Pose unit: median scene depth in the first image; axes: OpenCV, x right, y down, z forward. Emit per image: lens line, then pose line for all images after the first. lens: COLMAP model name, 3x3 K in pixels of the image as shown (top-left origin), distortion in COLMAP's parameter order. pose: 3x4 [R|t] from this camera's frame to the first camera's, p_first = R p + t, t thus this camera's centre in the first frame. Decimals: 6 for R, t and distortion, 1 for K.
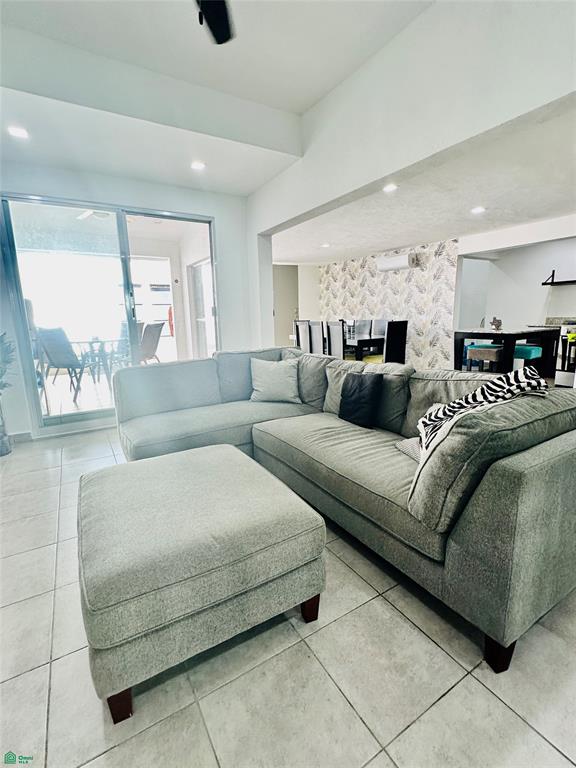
lens RADIAL K [[354.2, 0, 288.0], [0, 354.2, 384.0], [0, 0, 1]] dist [-0.003167, -0.000442]
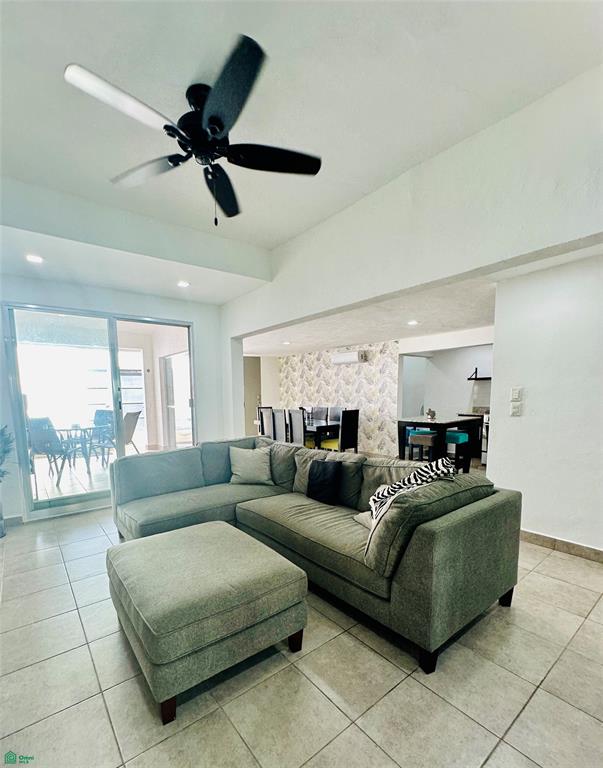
lens RADIAL K [[345.2, 0, 278.3], [0, 345.2, 437.0], [0, 0, 1]] dist [-0.000293, 0.000017]
pose [[0.995531, -0.004773, 0.094316, -0.063867], [0.011697, 0.997263, -0.072999, -0.024142], [-0.093709, 0.073776, 0.992862, -0.182932]]
